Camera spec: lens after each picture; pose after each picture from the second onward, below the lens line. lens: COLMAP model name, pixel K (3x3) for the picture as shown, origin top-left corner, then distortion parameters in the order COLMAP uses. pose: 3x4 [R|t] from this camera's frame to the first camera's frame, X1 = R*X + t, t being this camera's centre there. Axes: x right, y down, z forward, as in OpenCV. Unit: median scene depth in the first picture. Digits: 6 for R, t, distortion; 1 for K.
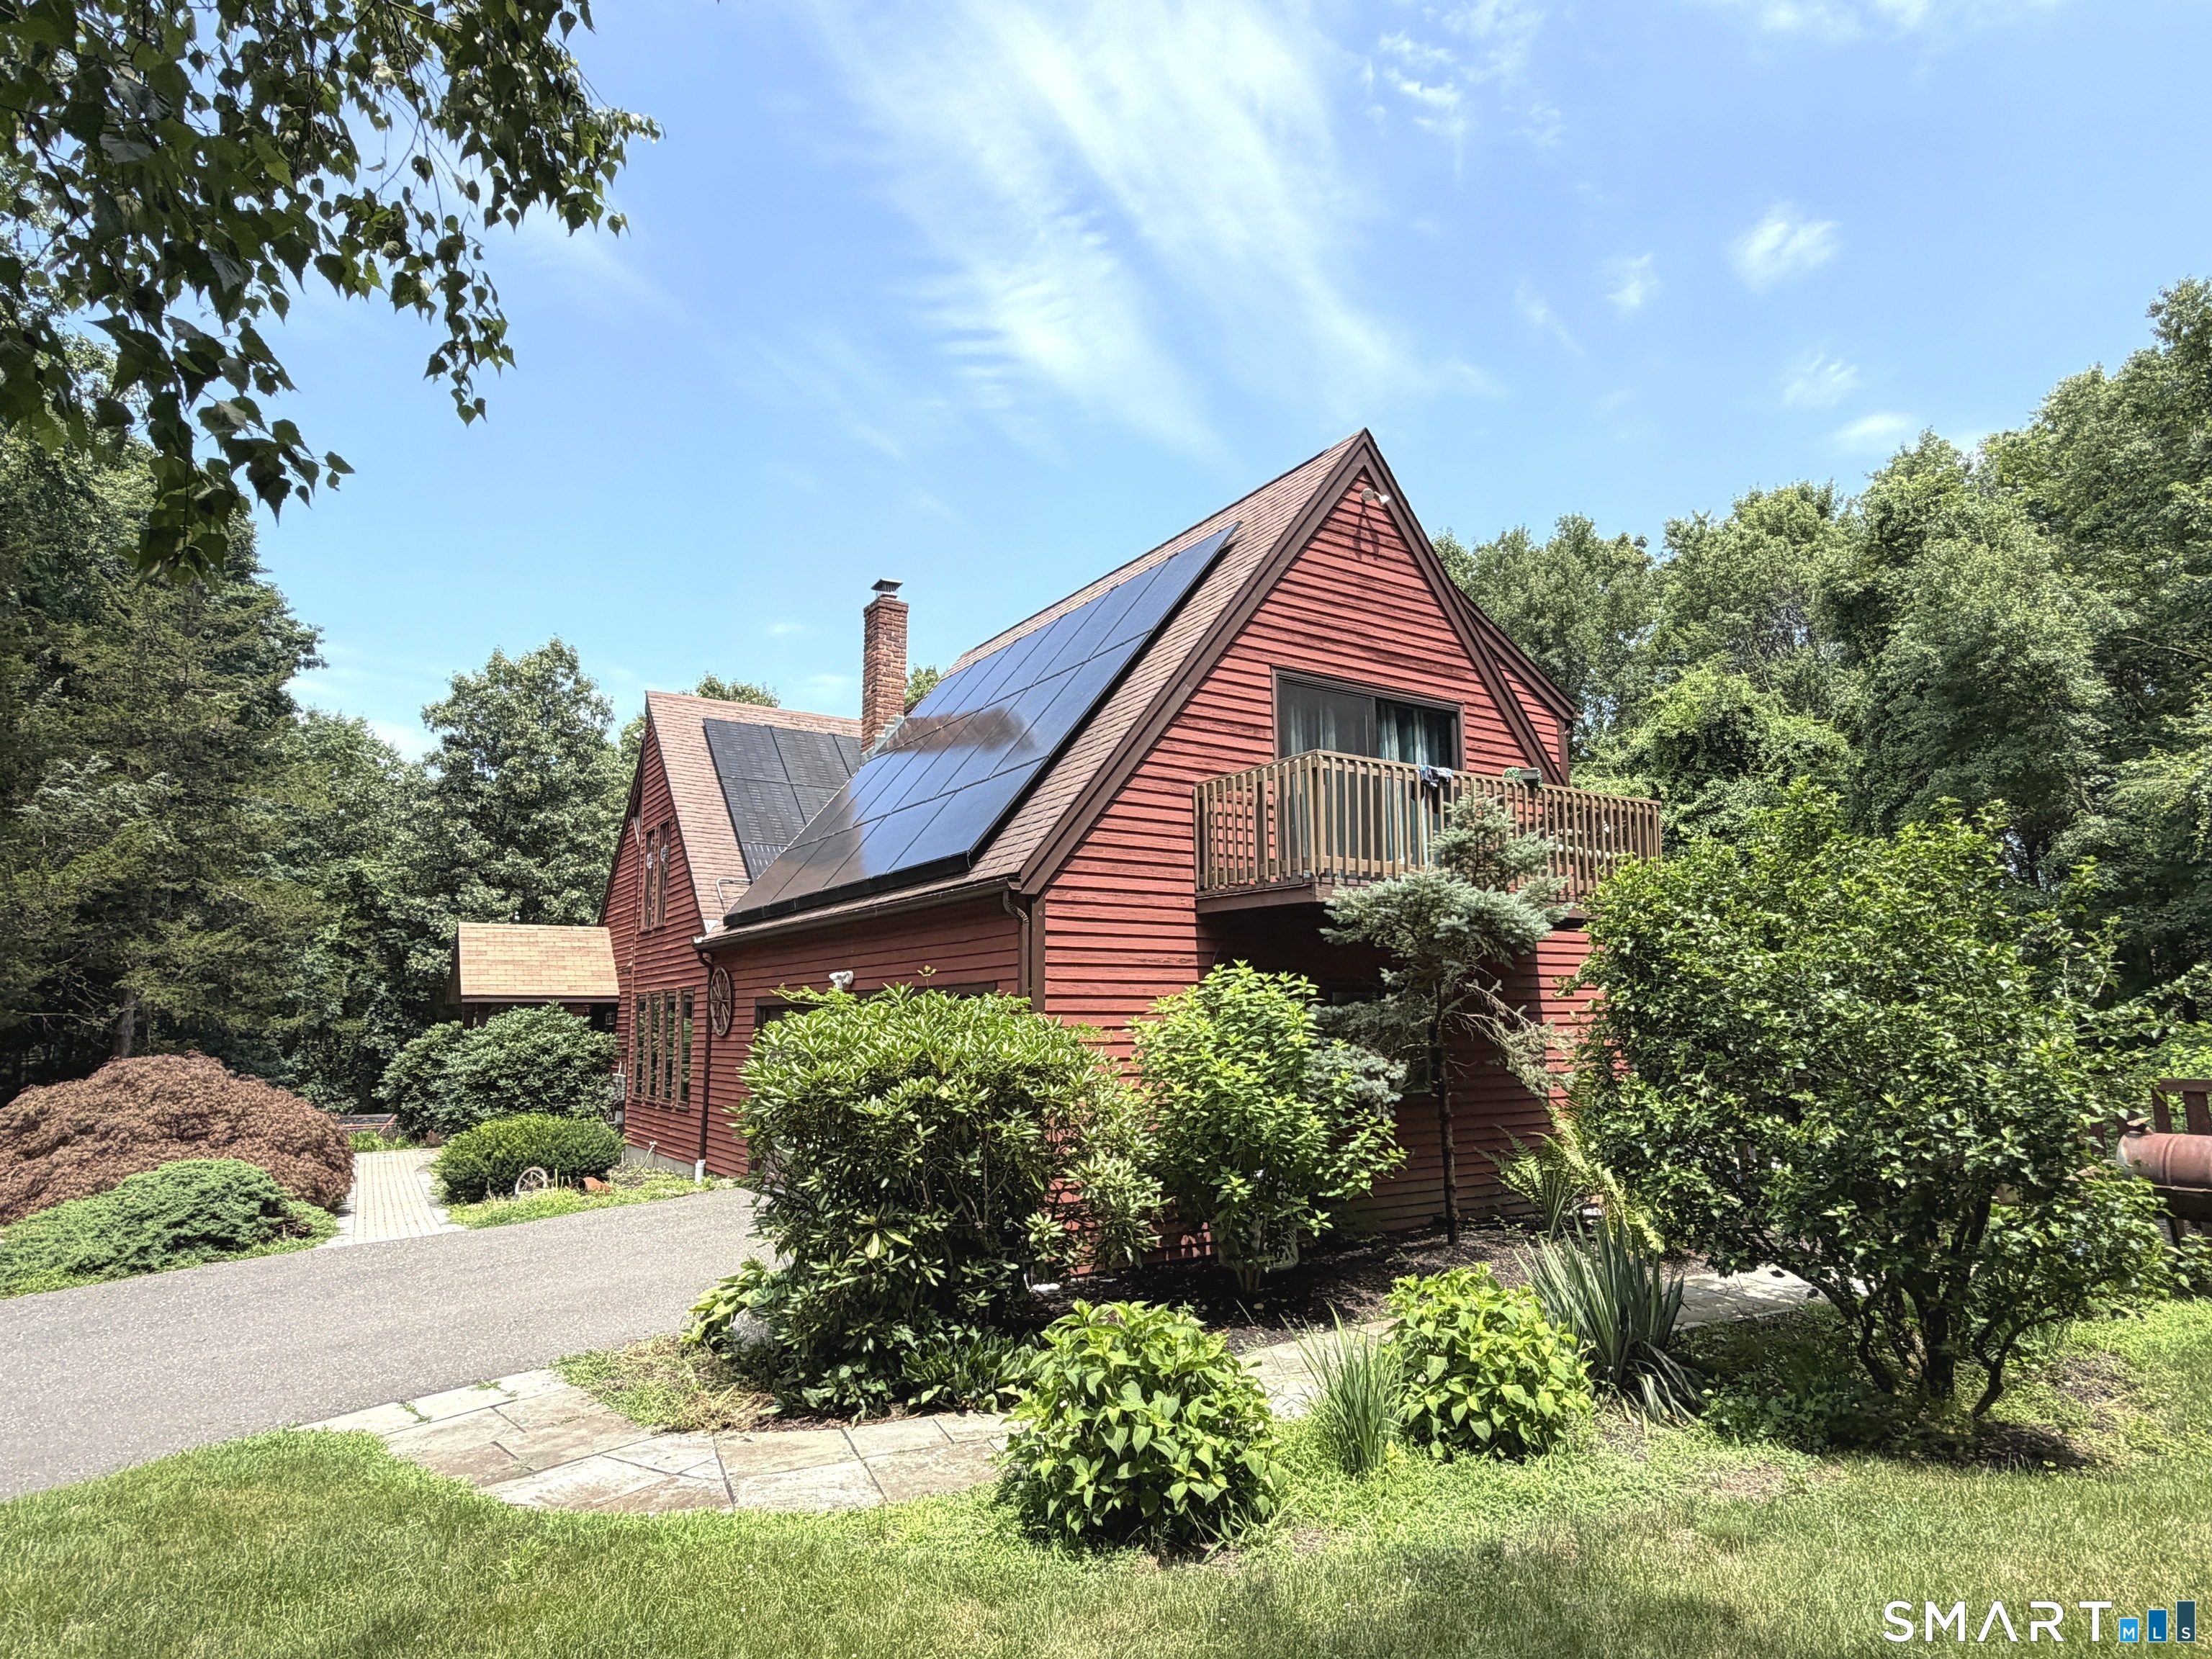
lens RADIAL K [[1223.5, 0, 1106.0], [0, 1223.5, 829.5], [0, 0, 1]] dist [-0.005192, -0.002108]
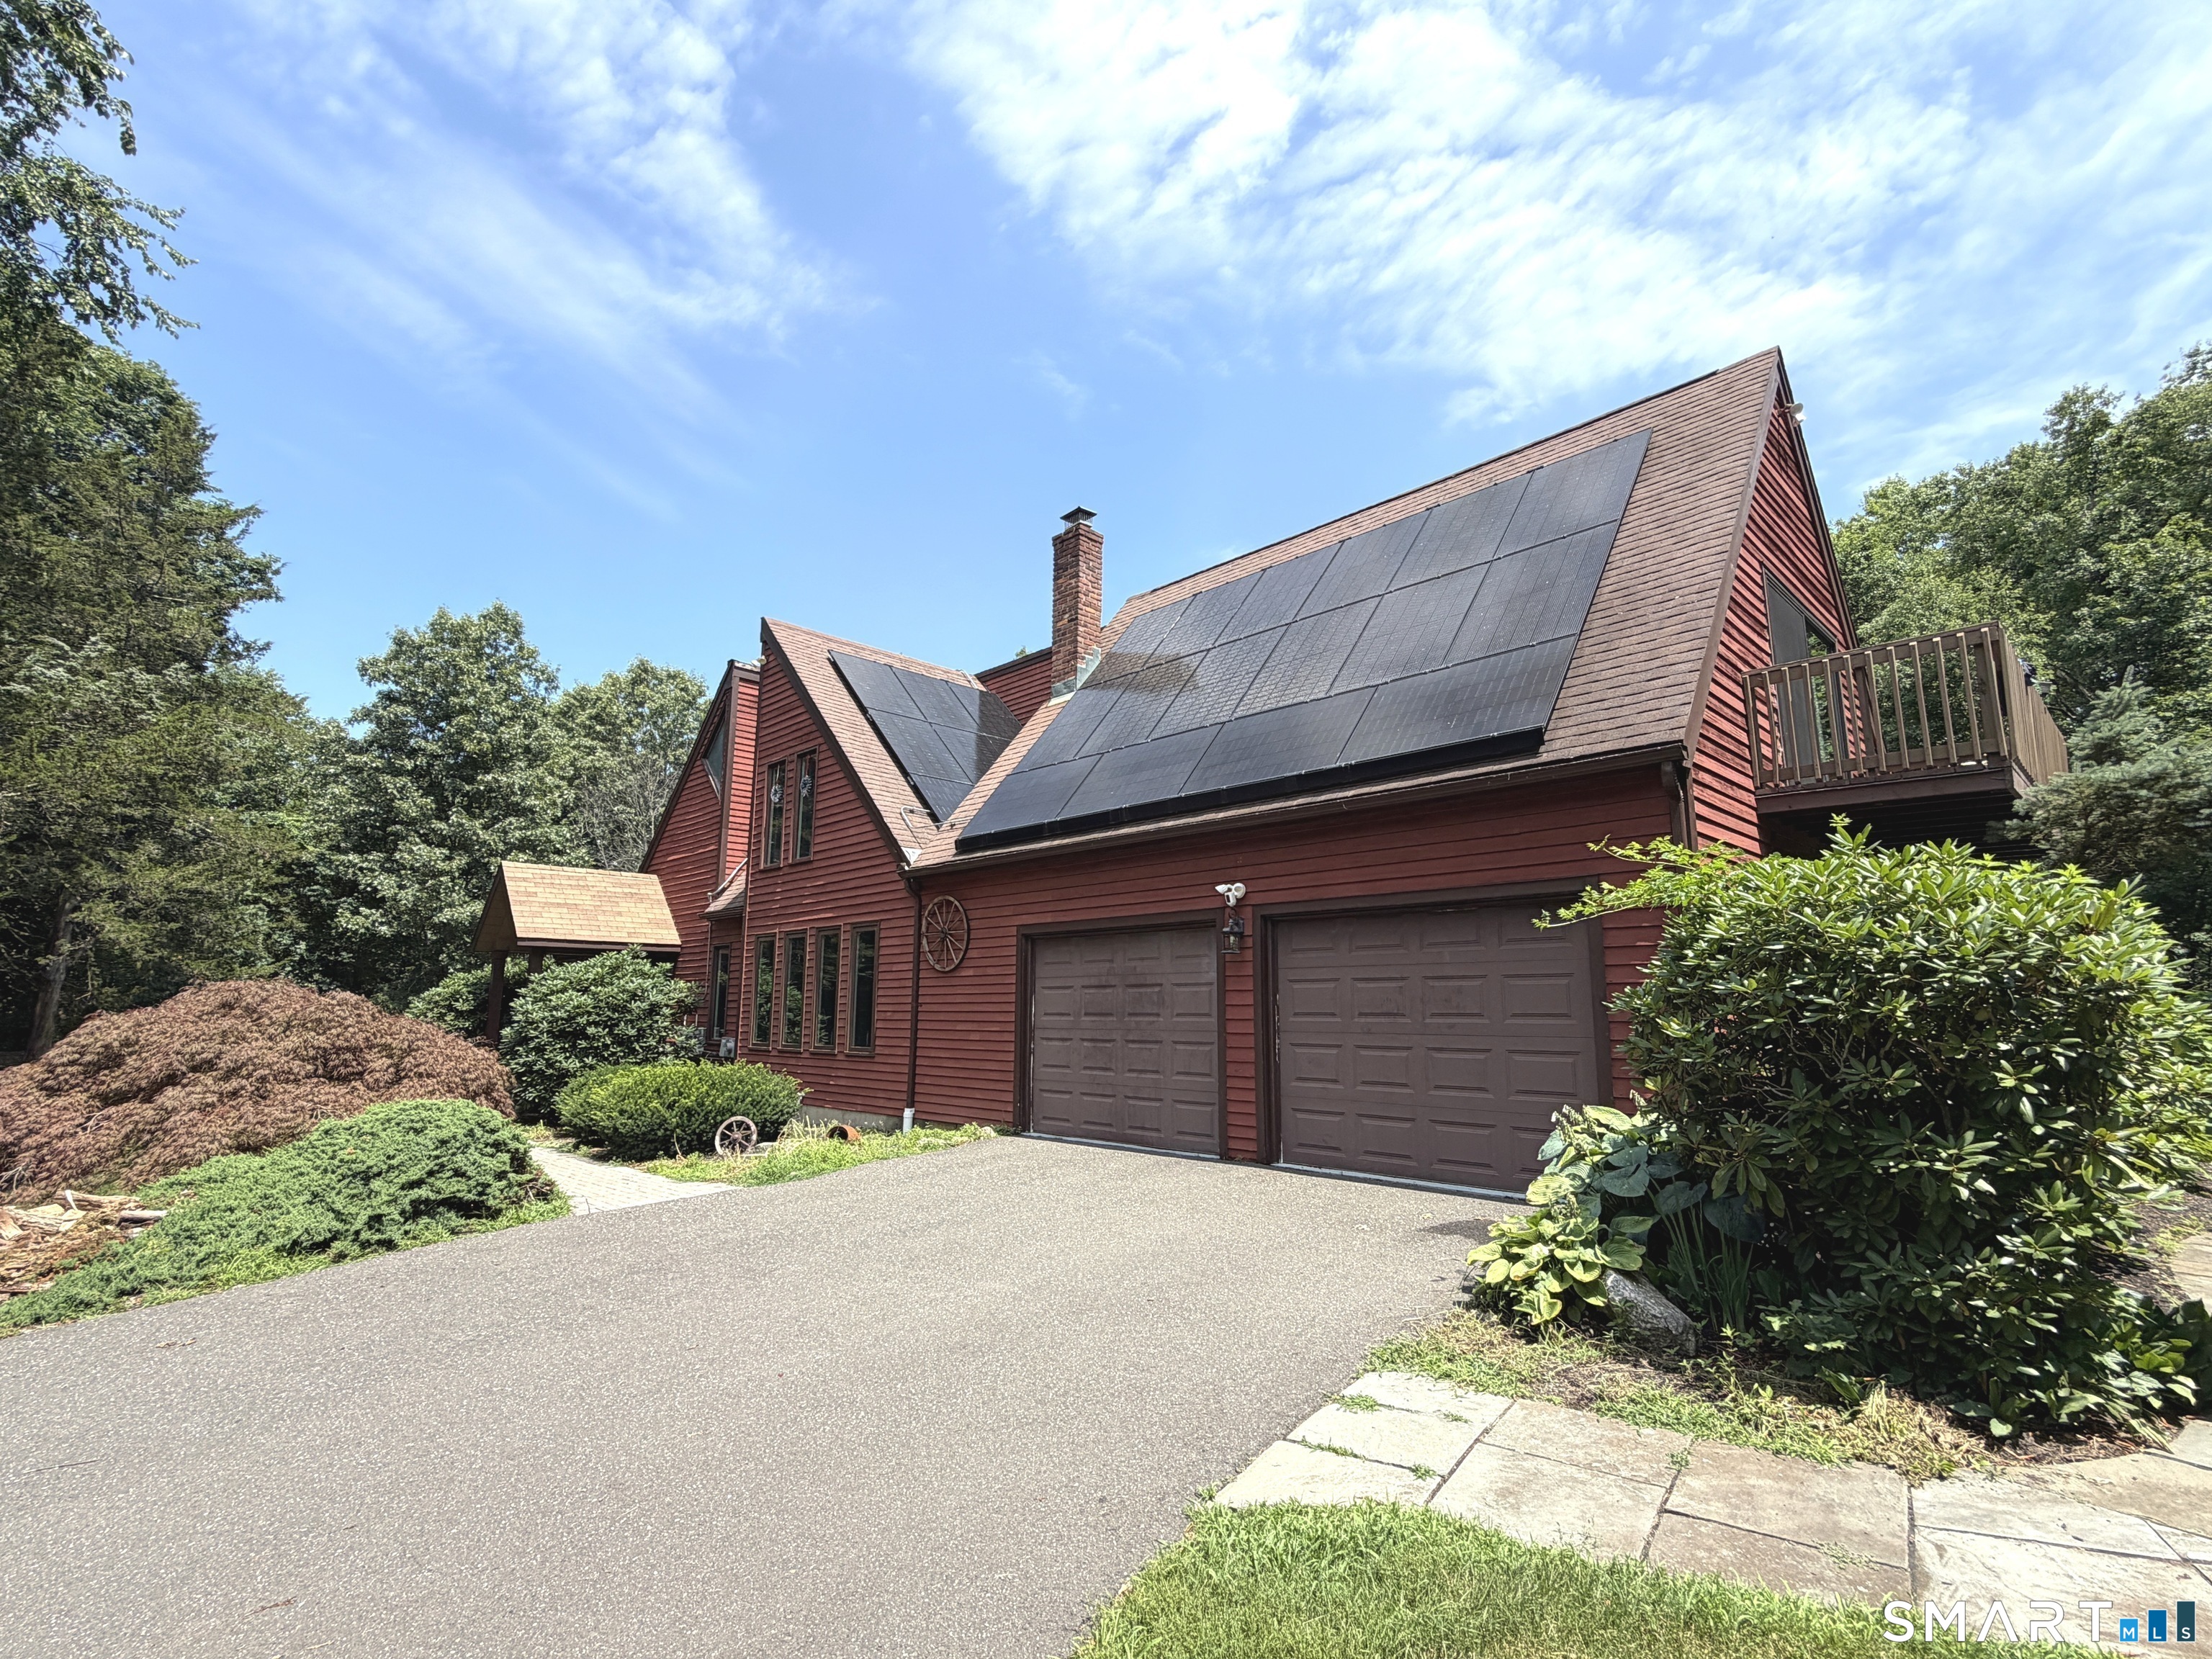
lens RADIAL K [[1051.8, 0, 1094.0], [0, 1051.8, 825.8], [0, 0, 1]] dist [-0.002755, -0.000124]
pose [[0.983396, 0.045101, 0.175778, -0.272723], [-0.041633, 0.998860, -0.023372, 0.058546], [-0.176631, 0.015666, 0.984152, 0.165297]]
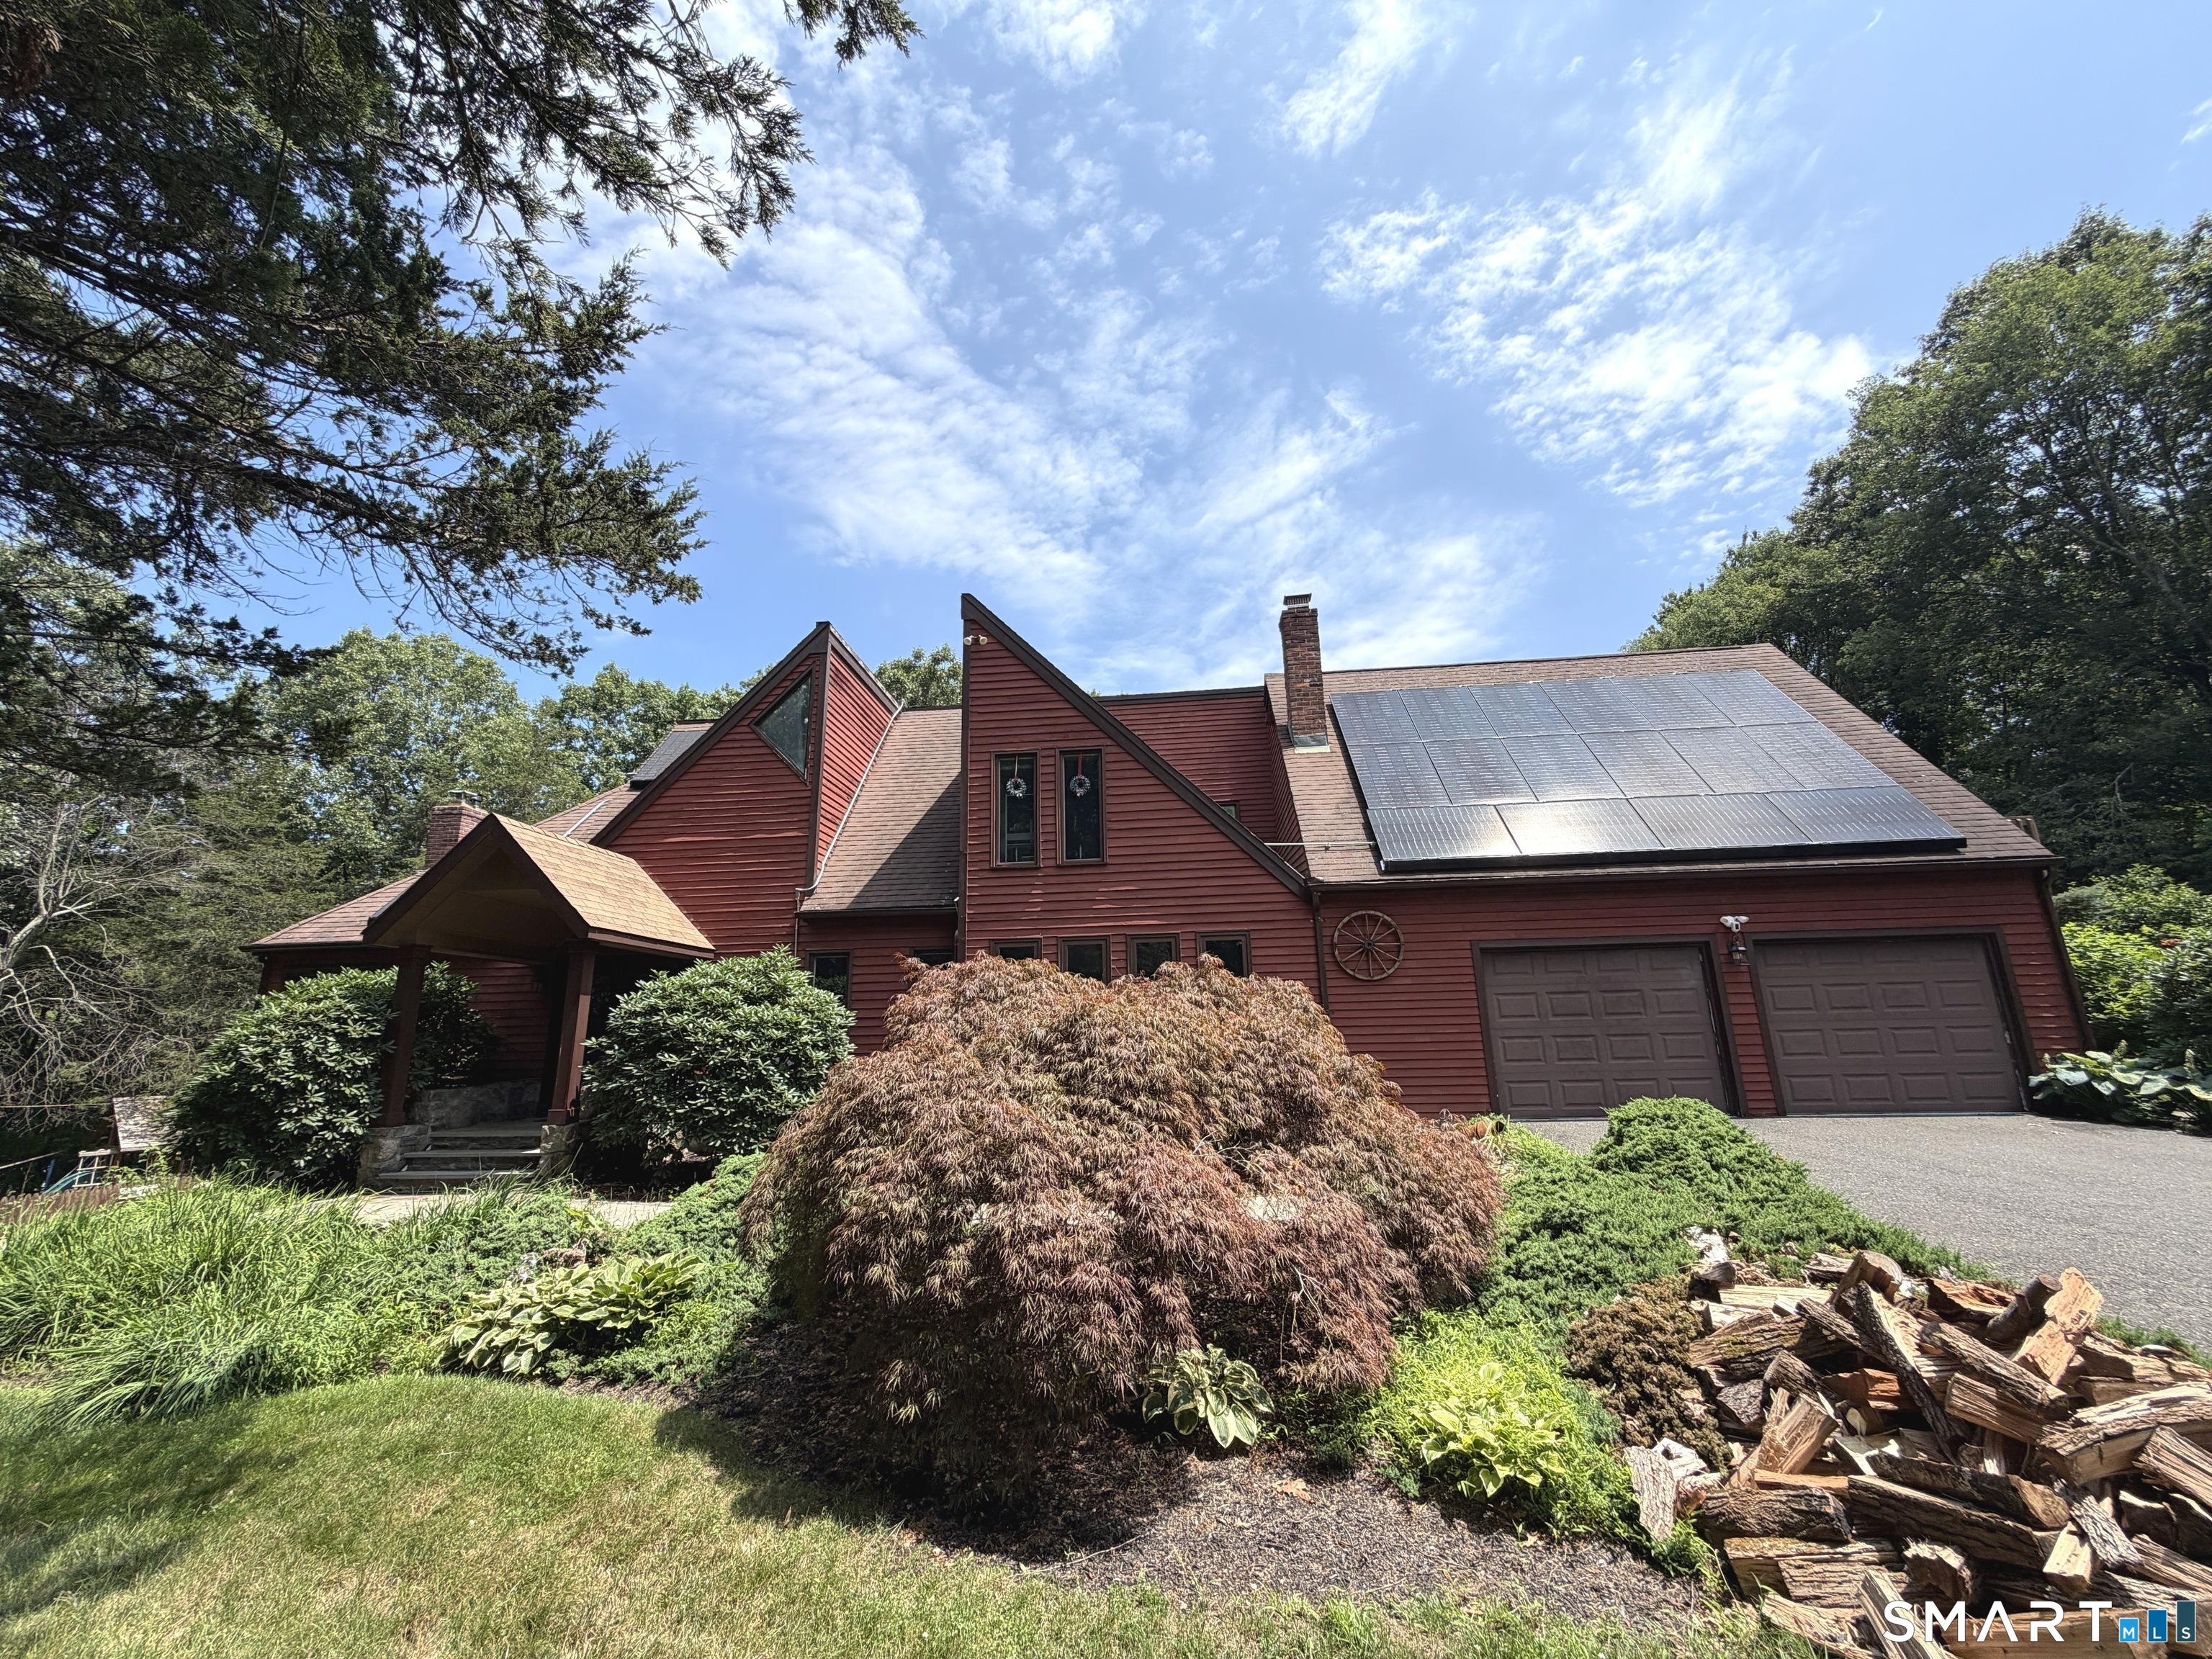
lens RADIAL K [[878.4, 0, 1099.3], [0, 878.4, 821.0], [0, 0, 1]] dist [0.001118, 0.000089]
pose [[0.638368, 0.184289, 0.747345, -0.793999], [-0.107044, 0.982736, -0.150900, 0.136162], [-0.762252, 0.016331, 0.647074, 0.553377]]
